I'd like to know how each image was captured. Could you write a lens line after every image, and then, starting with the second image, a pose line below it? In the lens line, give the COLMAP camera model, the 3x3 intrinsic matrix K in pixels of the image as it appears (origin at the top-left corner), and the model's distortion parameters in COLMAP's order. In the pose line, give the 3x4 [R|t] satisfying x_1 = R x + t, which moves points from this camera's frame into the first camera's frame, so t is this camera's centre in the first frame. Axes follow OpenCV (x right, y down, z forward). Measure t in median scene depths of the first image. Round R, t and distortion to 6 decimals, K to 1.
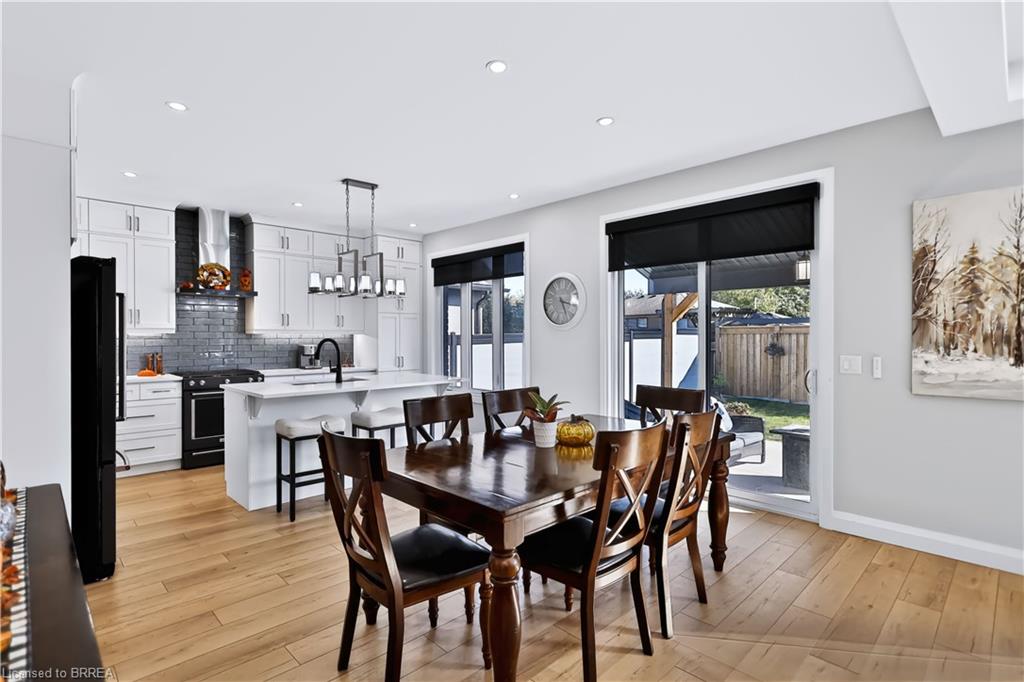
lens RADIAL K [[503.1, 0, 501.0], [0, 503.1, 337.1], [0, 0, 1]] dist [-0.002874, -0.000146]
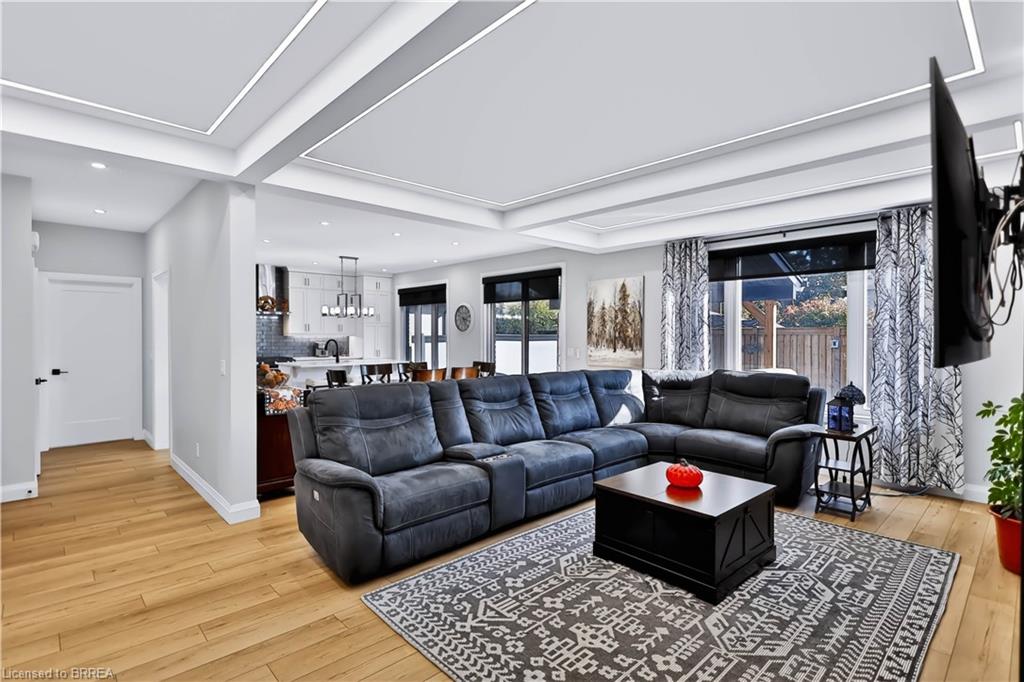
lens RADIAL K [[503.1, 0, 516.8], [0, 503.1, 340.7], [0, 0, 1]] dist [-0.002874, -0.000146]
pose [[0.999909, 0.005431, 0.012352, 0.283259], [-0.005528, 0.999954, 0.007828, -0.008356], [-0.012308, -0.007896, 0.999893, -0.776815]]
